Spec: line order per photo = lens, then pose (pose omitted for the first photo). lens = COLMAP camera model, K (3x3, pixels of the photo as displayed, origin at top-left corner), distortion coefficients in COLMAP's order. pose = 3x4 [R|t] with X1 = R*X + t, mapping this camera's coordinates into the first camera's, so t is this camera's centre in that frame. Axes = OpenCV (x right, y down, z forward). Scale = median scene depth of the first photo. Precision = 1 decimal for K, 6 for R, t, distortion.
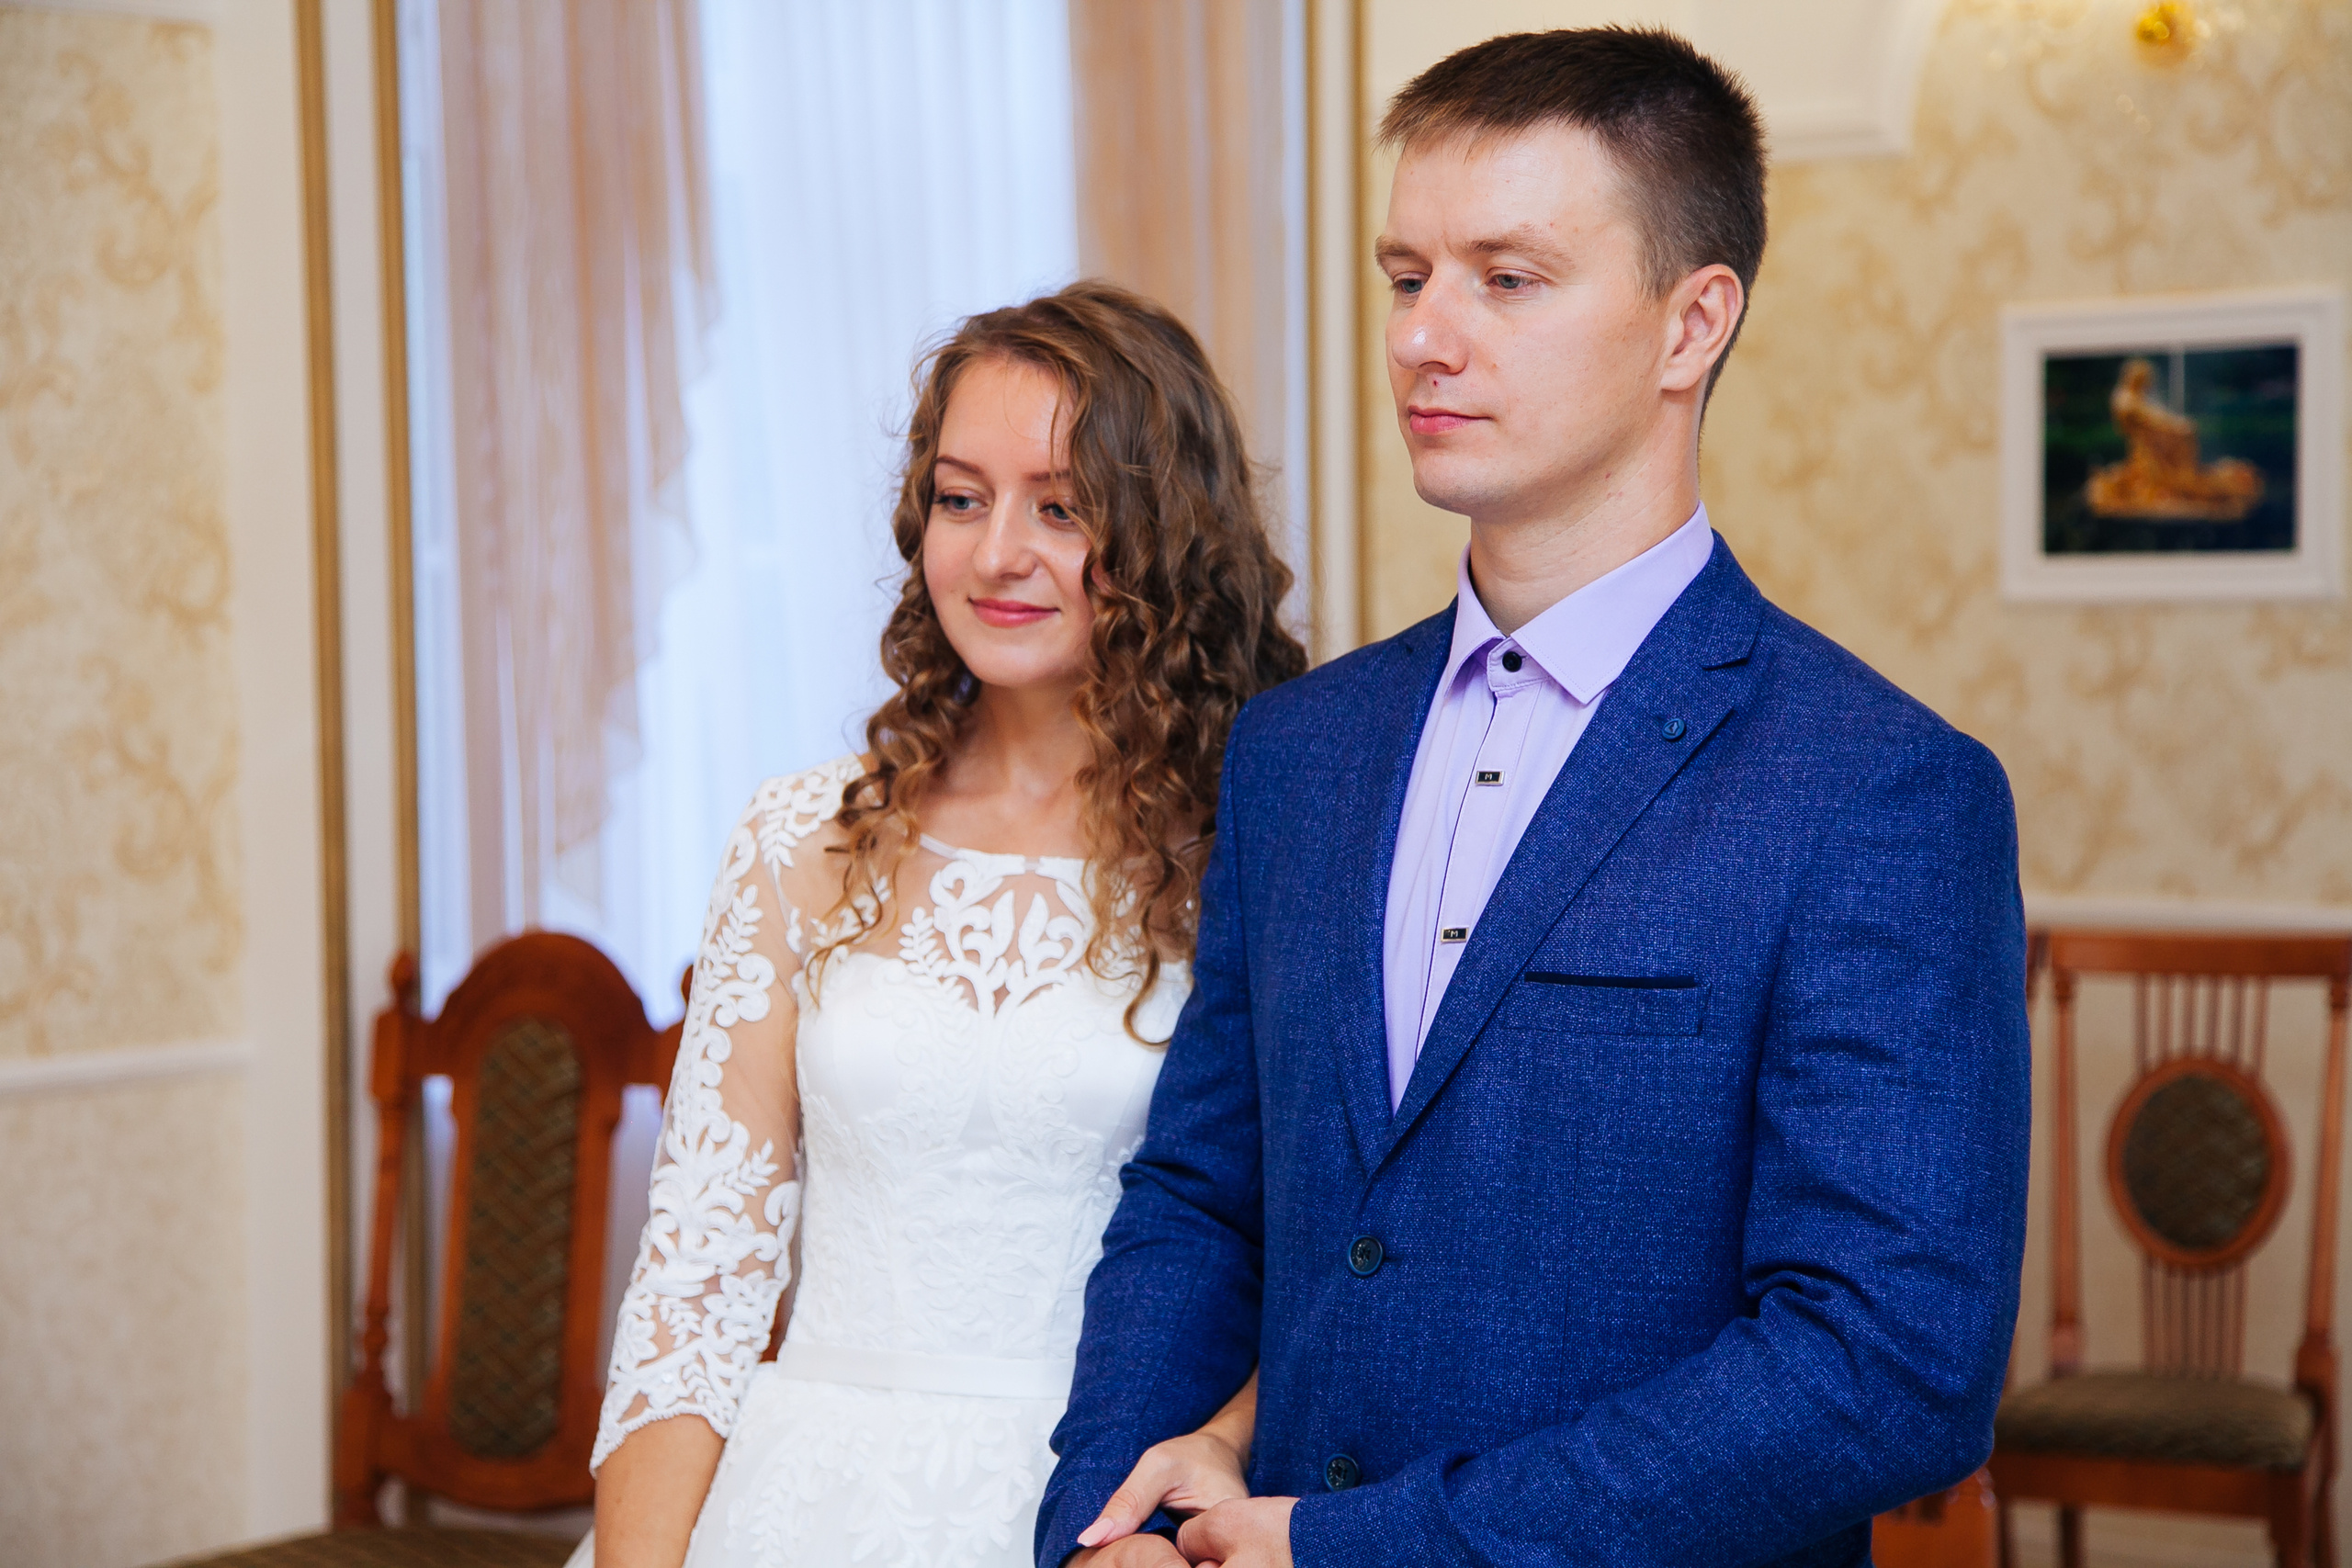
lens RADIAL K [[5092.9, 0, 1153.9], [0, 5092.9, 774.3], [0, 0, 1]] dist [0.424811, 0.000000]
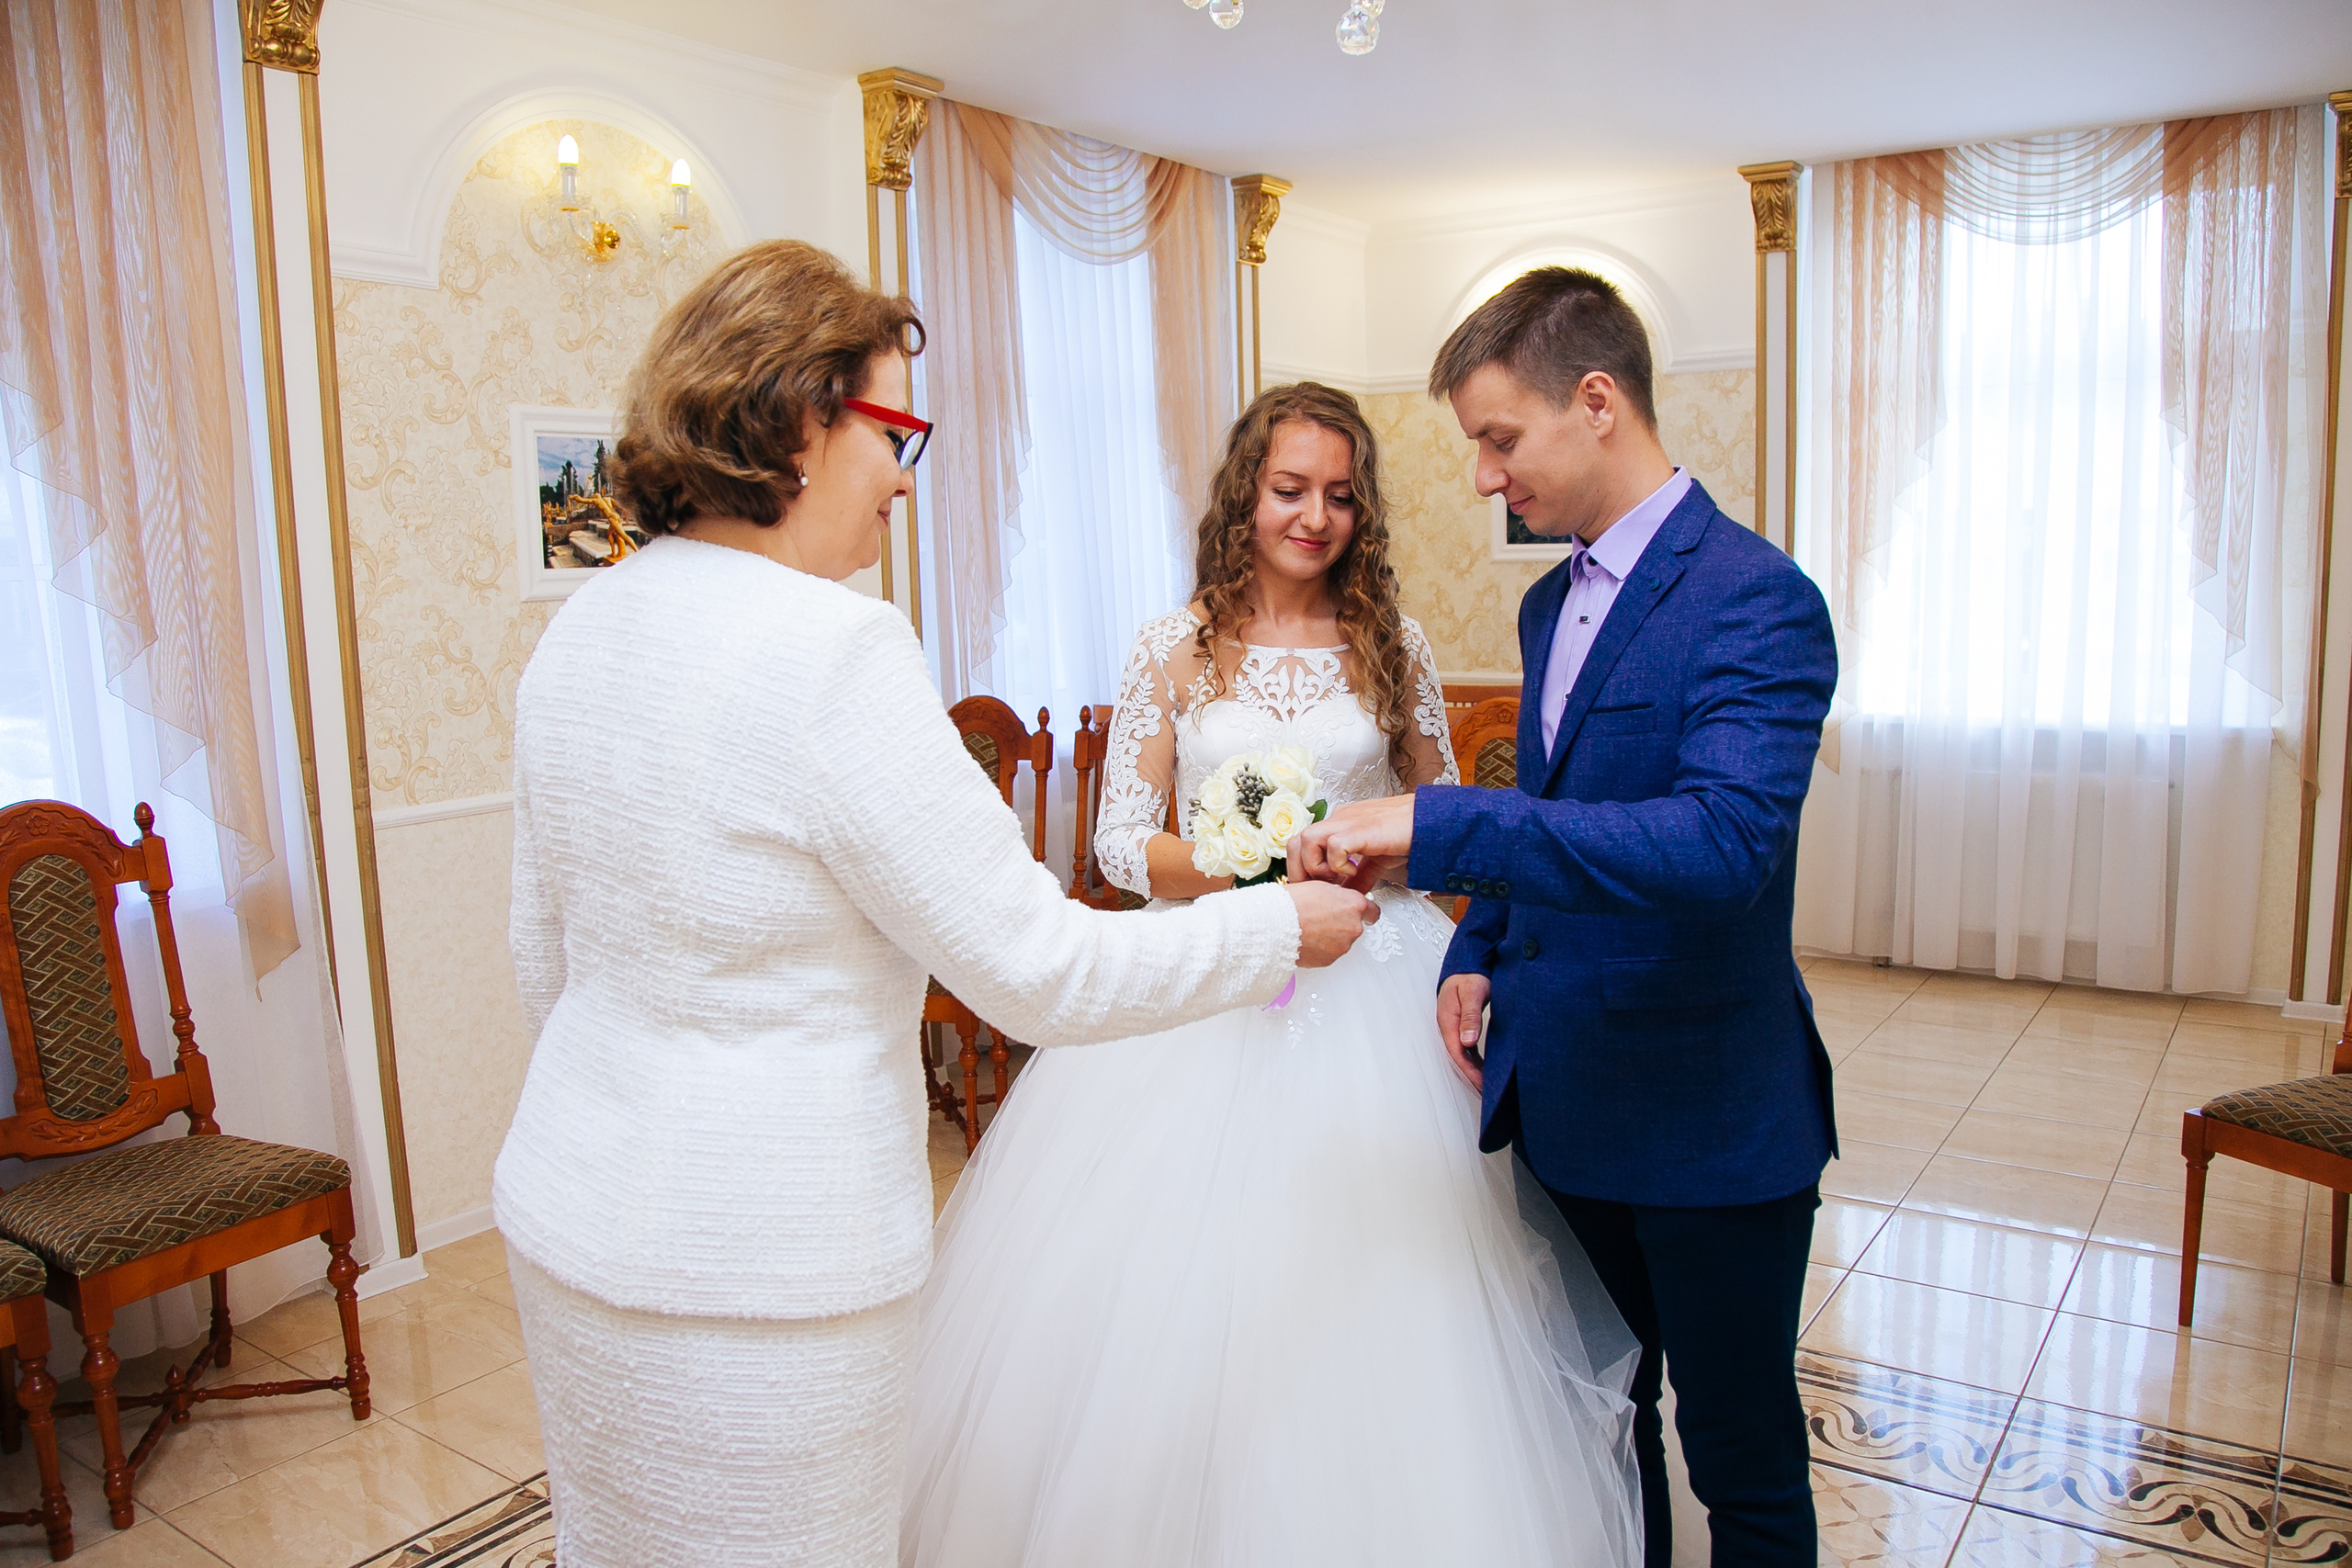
lens RADIAL K [[1817.2, 0, 1195.0], [0, 1817.2, 828.4], [0, 0, 1]] dist [-0.136851, 0.068239]
pose [[0.996890, -0.024423, 0.074921, -0.081762], [0.016513, 0.994395, 0.104434, 0.004230], [-0.077052, -0.102872, 0.991706, 0.125780]]
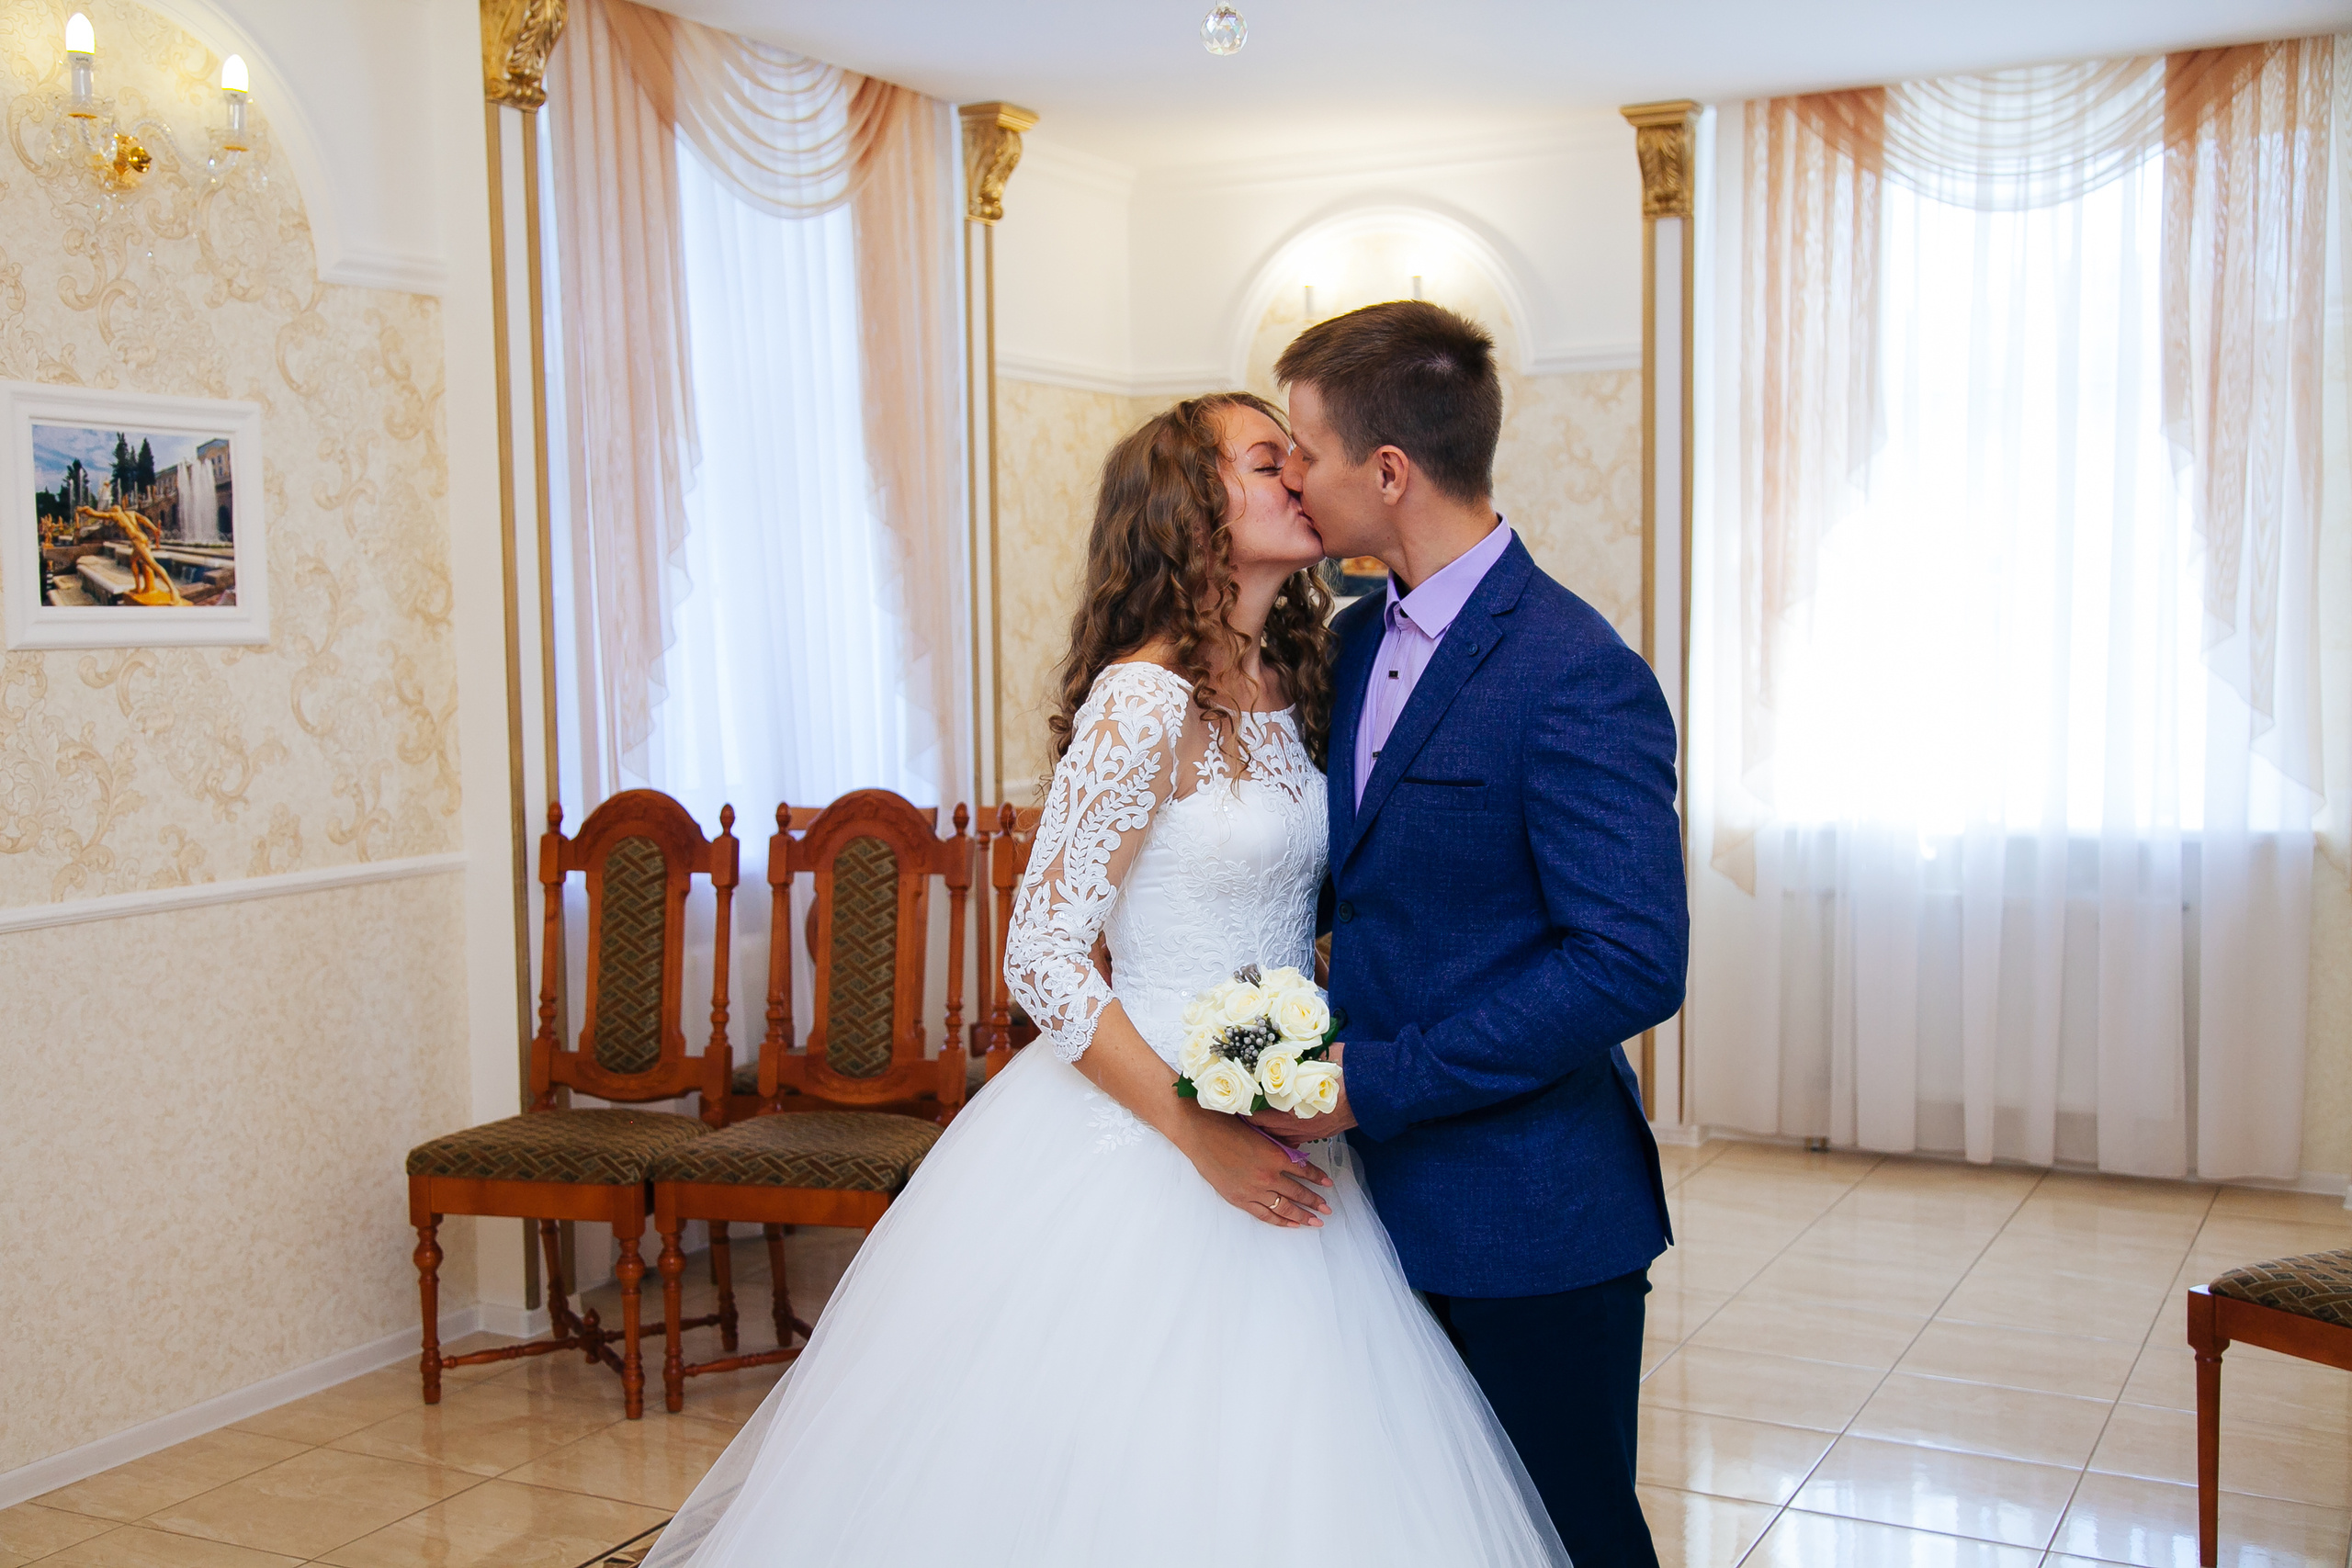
lens RADIAL K [[2617.6, 0, 1213.5], [0, 2617.6, 806.6], [0, 0, 1]] dist [0.060336, 0.000000]
pose [[0.976625, -0.016599, 0.214307, -0.118361], [0.010214, 0.999471, 0.030869, 0.009303], [-0.214706, -0.027959, 0.976278, 0.033077]]
